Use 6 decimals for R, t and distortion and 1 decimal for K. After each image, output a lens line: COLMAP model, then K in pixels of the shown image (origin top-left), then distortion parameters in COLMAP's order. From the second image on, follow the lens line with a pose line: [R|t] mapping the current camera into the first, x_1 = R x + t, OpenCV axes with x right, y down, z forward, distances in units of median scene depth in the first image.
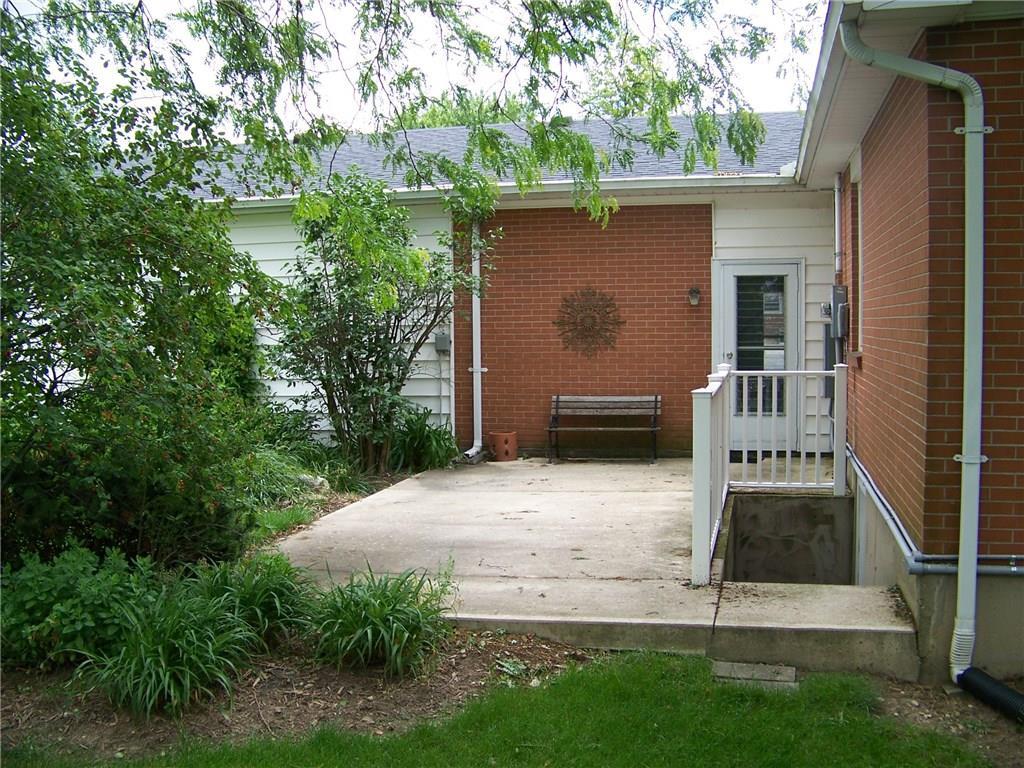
lens RADIAL K [[1093.6, 0, 512.0], [0, 1093.6, 384.0], [0, 0, 1]] dist [-0.240092, 0.298238]
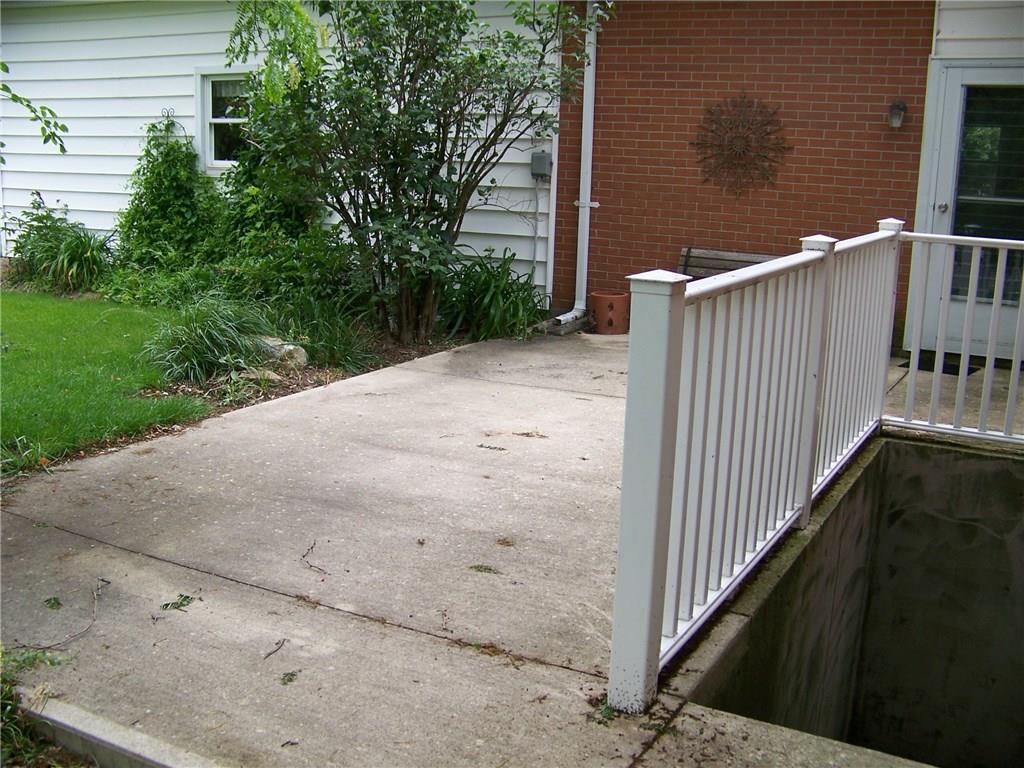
lens RADIAL K [[1093.6, 0, 512.0], [0, 1093.6, 384.0], [0, 0, 1]] dist [-0.240092, 0.298238]
pose [[0.963187, 0.096932, -0.250749, 0.117792], [-0.057405, 0.985379, 0.160413, -0.008560], [0.262632, -0.140114, 0.954669, 0.299251]]
